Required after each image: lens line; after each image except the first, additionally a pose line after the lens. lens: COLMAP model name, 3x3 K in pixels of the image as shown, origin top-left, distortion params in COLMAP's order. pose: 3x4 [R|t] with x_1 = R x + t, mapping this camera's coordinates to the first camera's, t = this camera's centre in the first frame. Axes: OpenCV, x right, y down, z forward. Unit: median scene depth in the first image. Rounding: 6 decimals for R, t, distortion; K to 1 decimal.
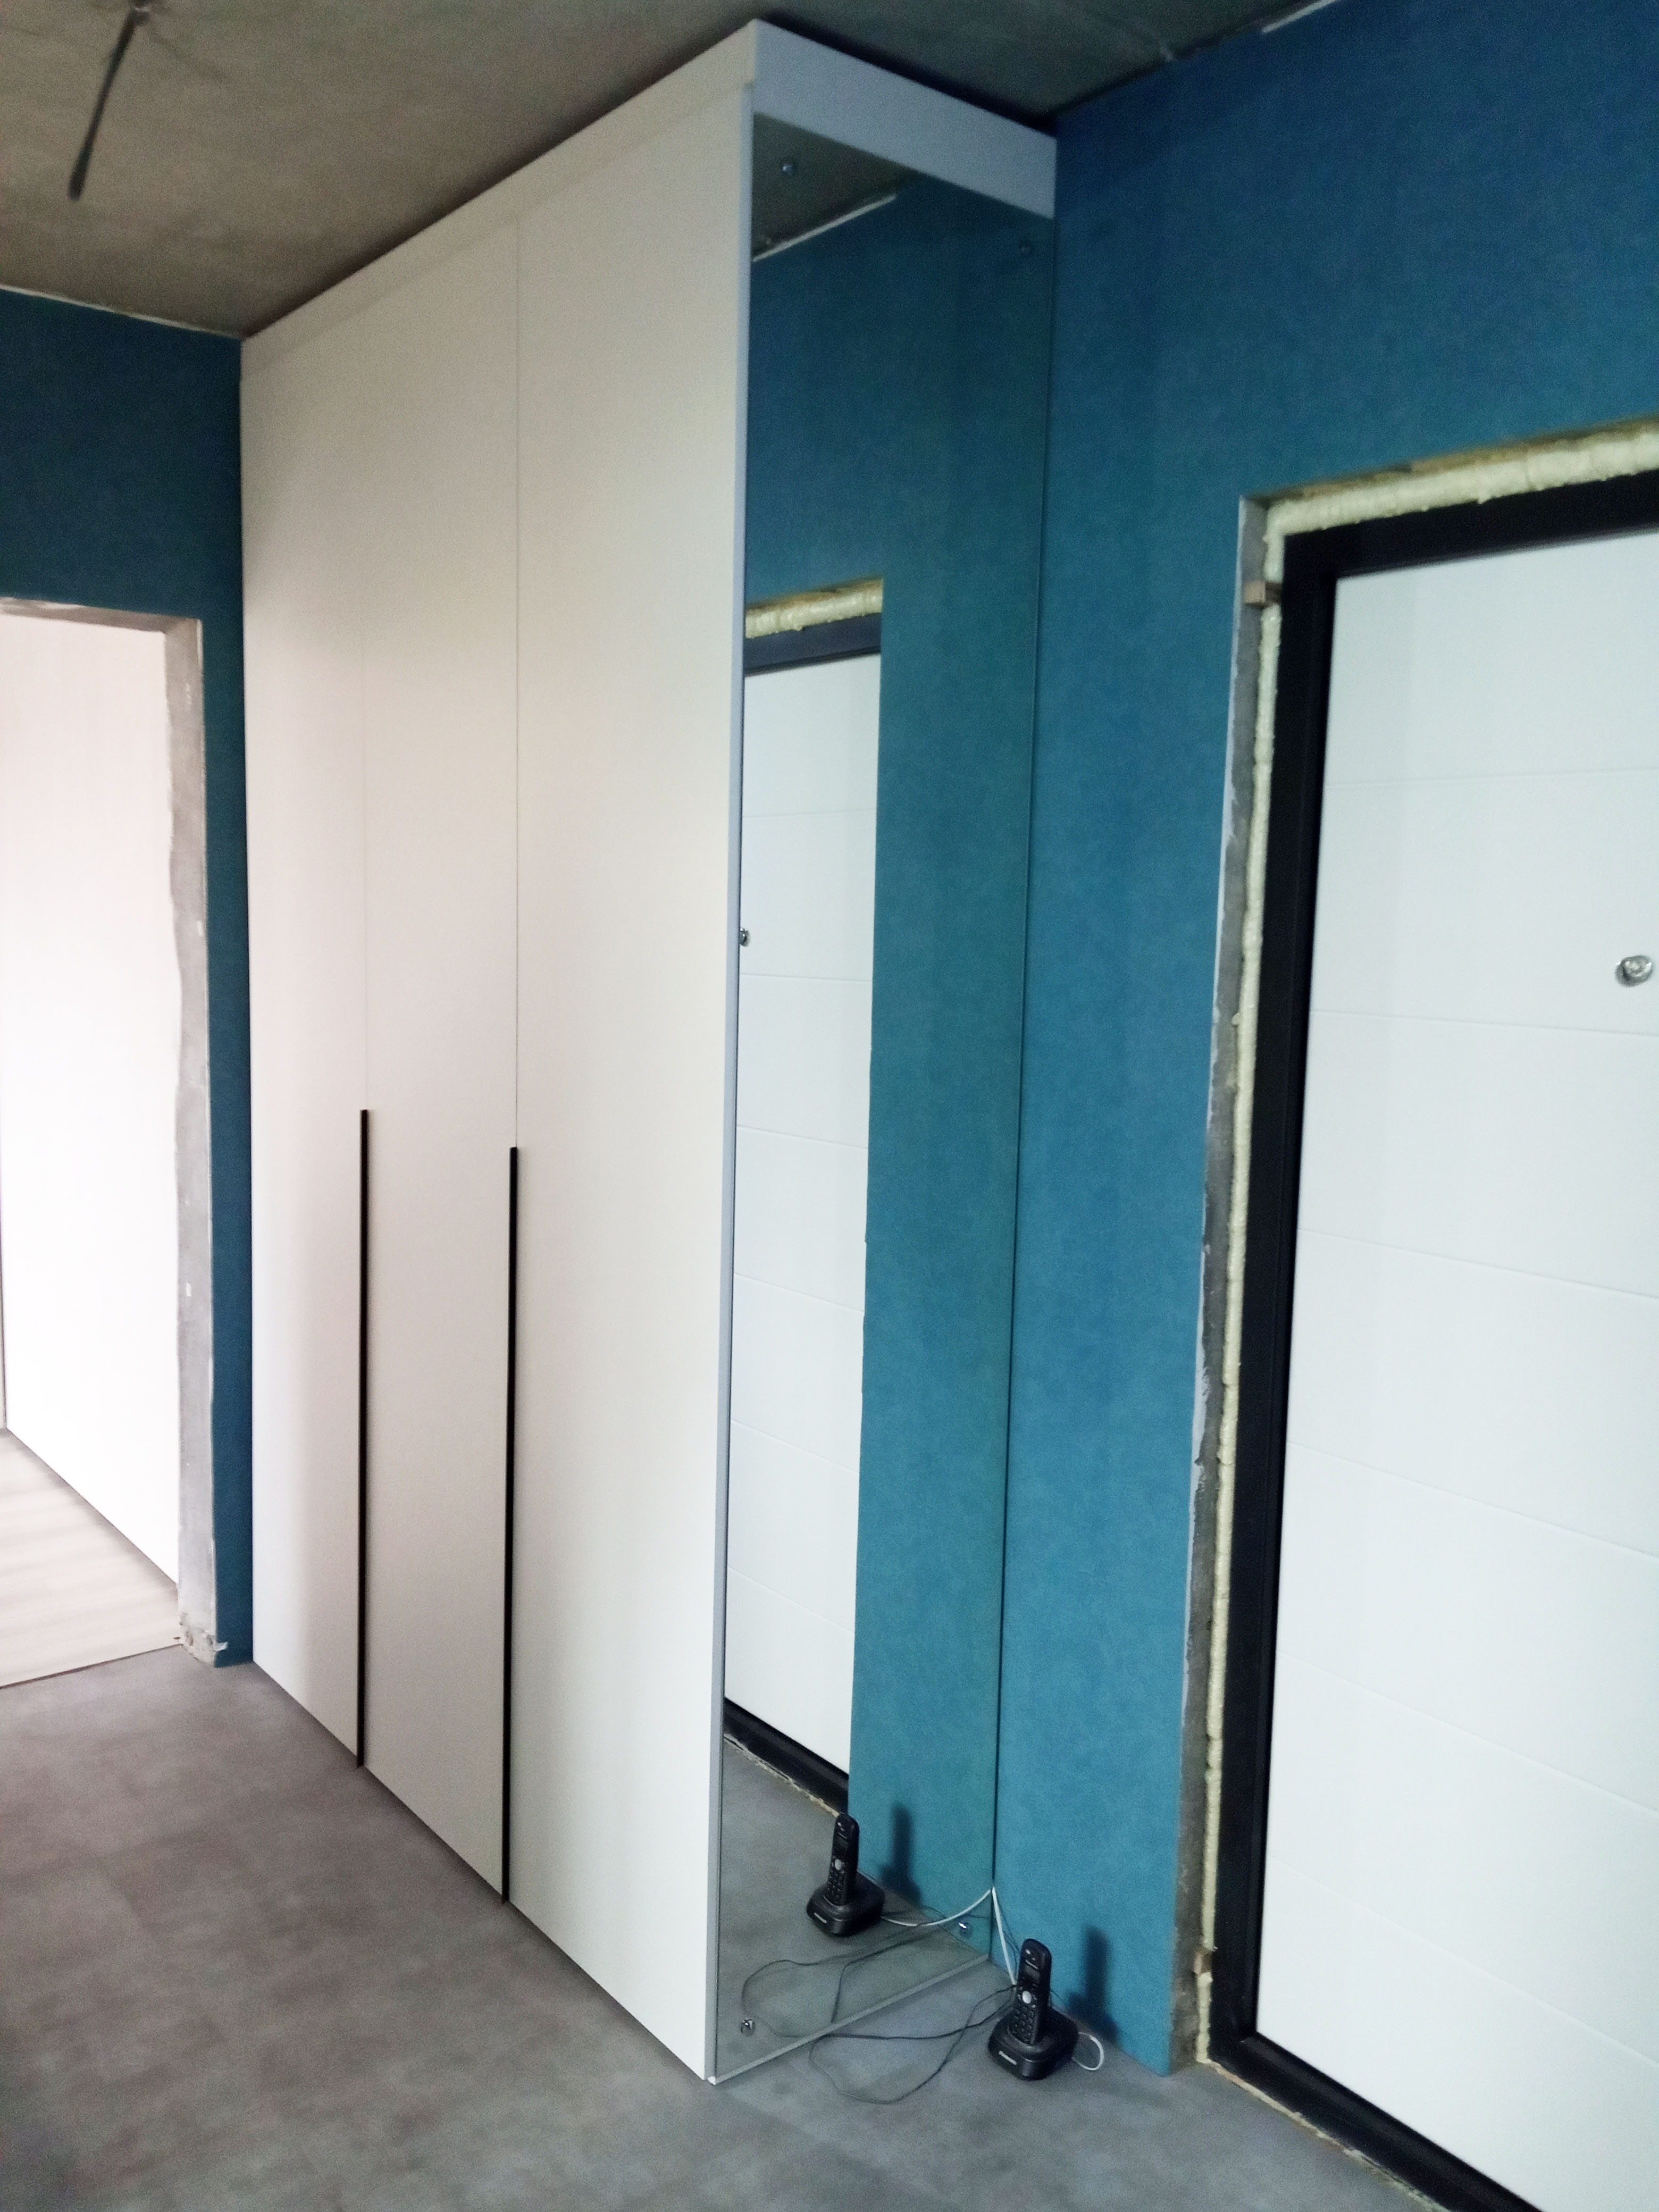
lens RADIAL K [[1792.3, 0, 849.2], [0, 1792.3, 1115.7], [0, 0, 1]] dist [0.072725, -0.135034]
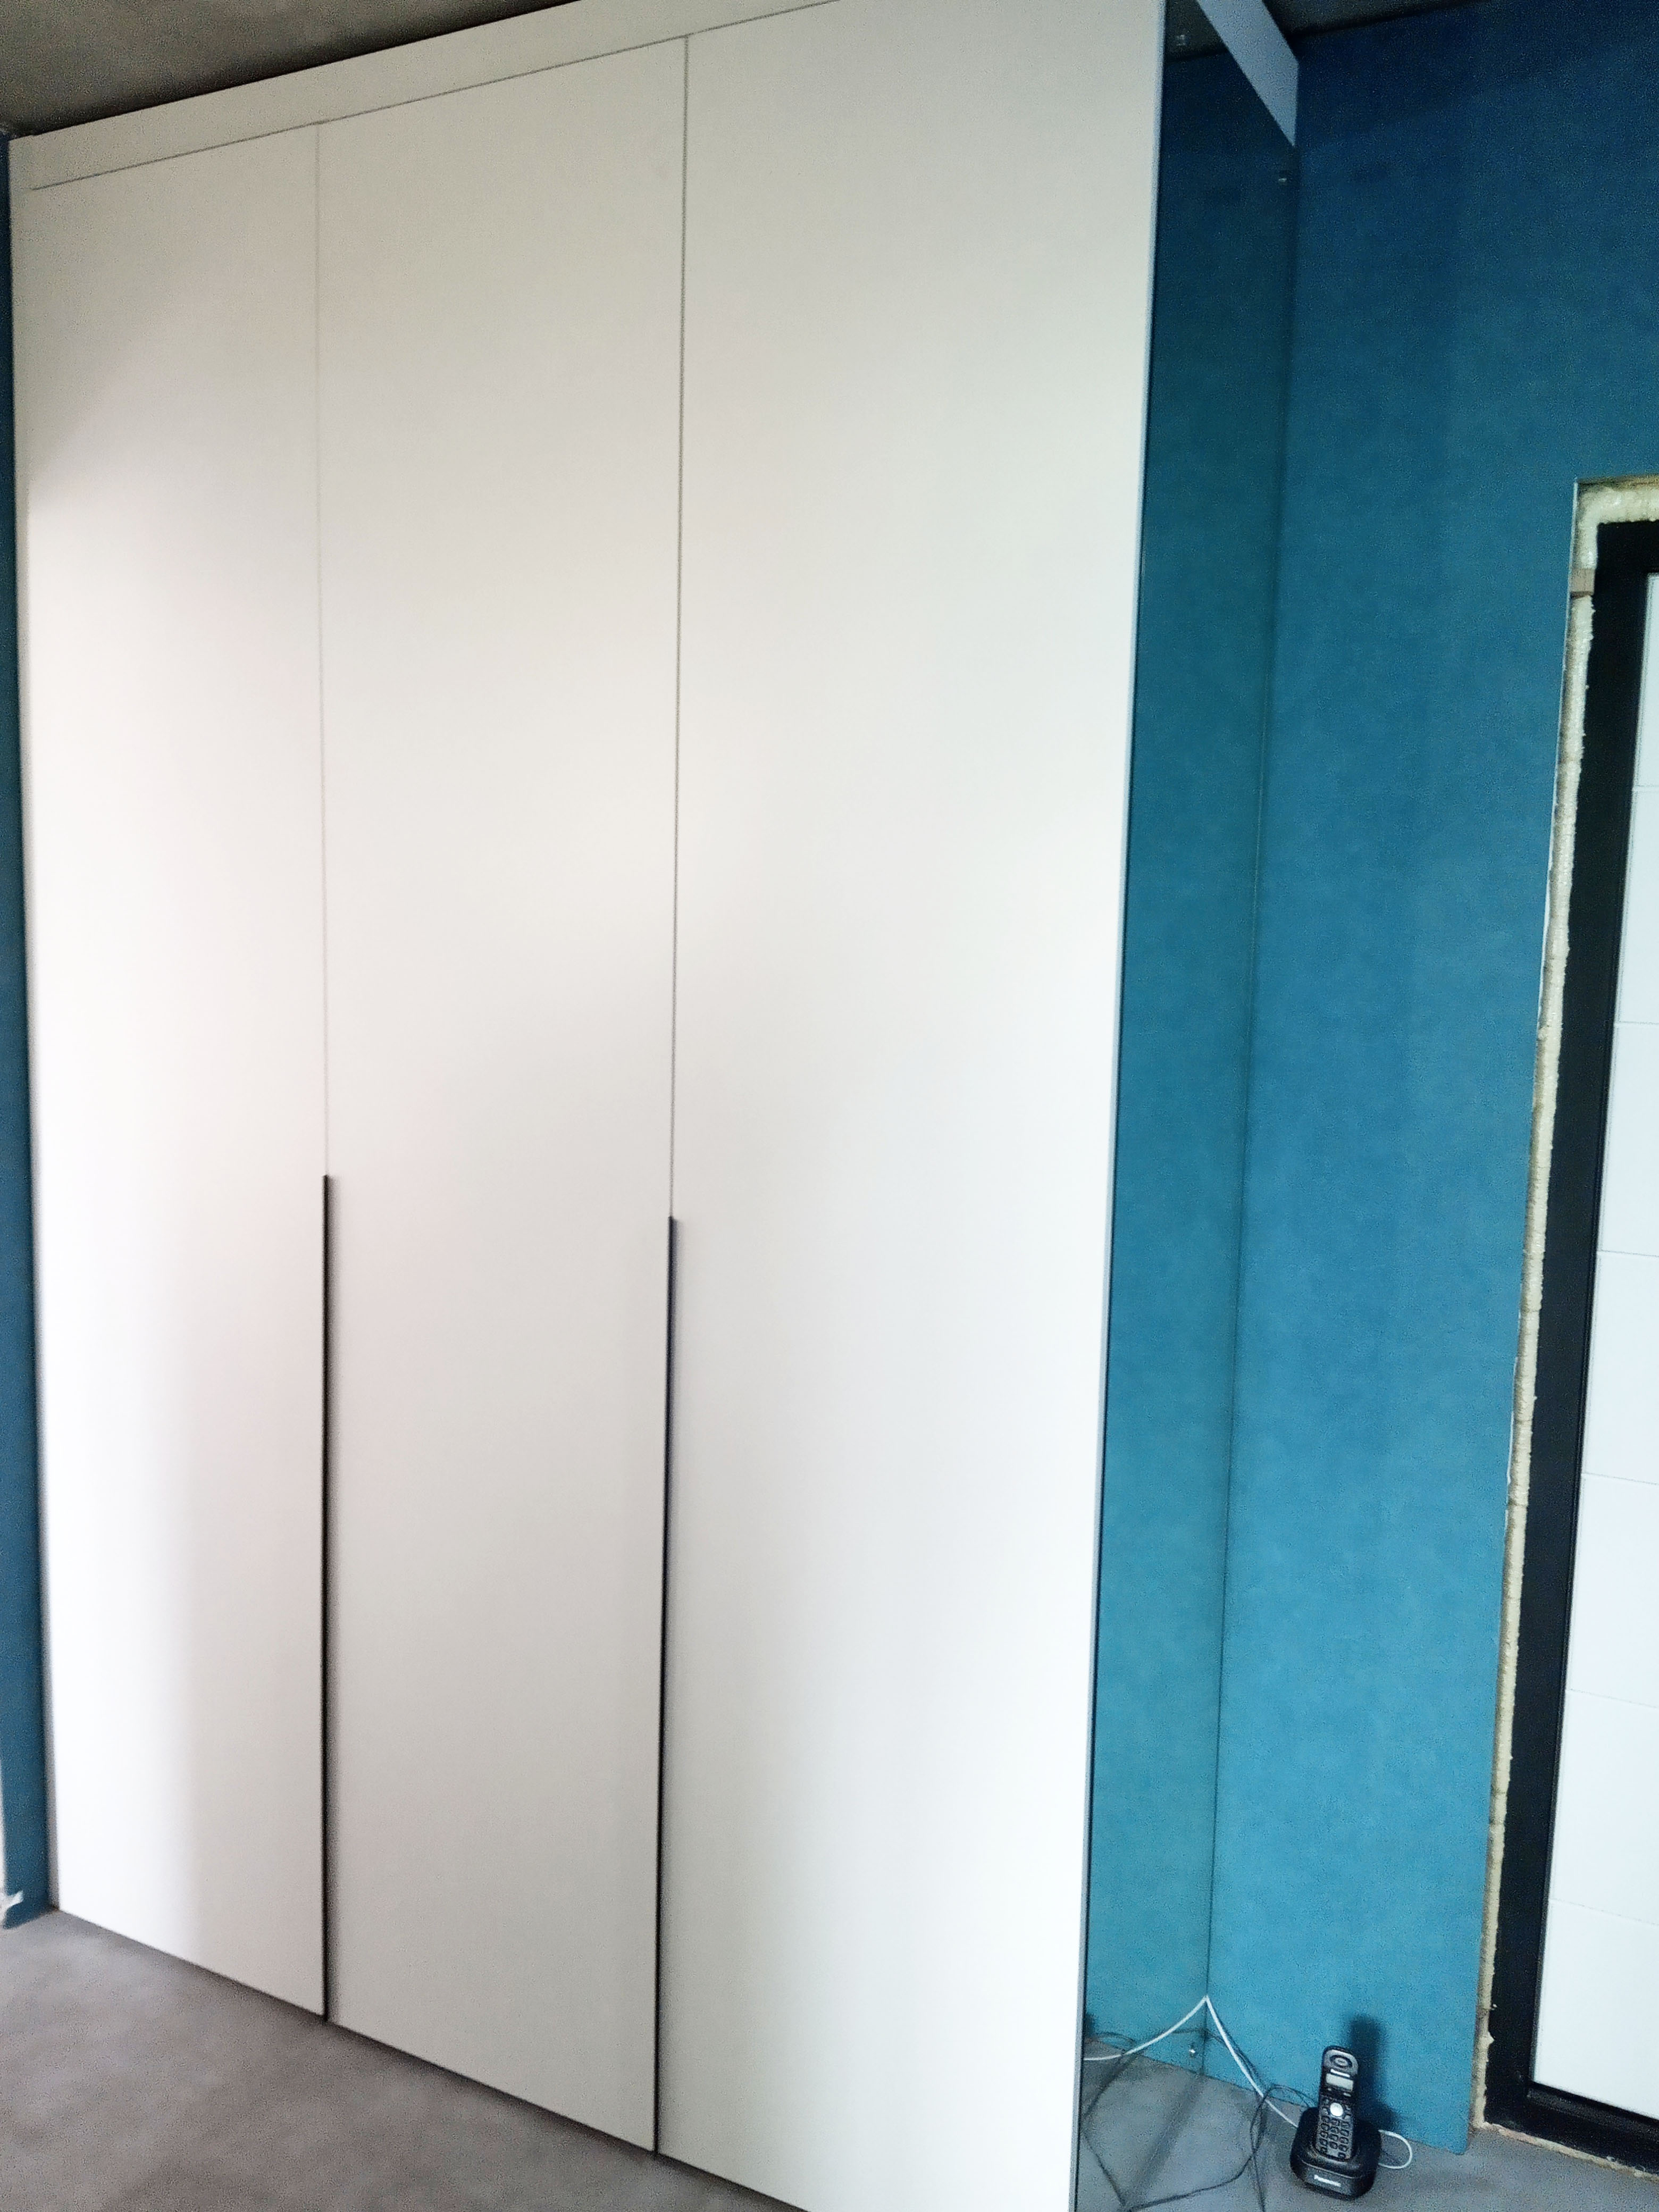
lens RADIAL K [[1861.5, 0, 829.5], [0, 1861.5, 1106.0], [0, 0, 1]] dist [-0.009568, -0.007011]
pose [[0.915864, -0.048110, 0.398595, -0.481897], [0.044802, 0.998841, 0.017615, -0.046352], [-0.398980, 0.001725, 0.916958, 0.243598]]
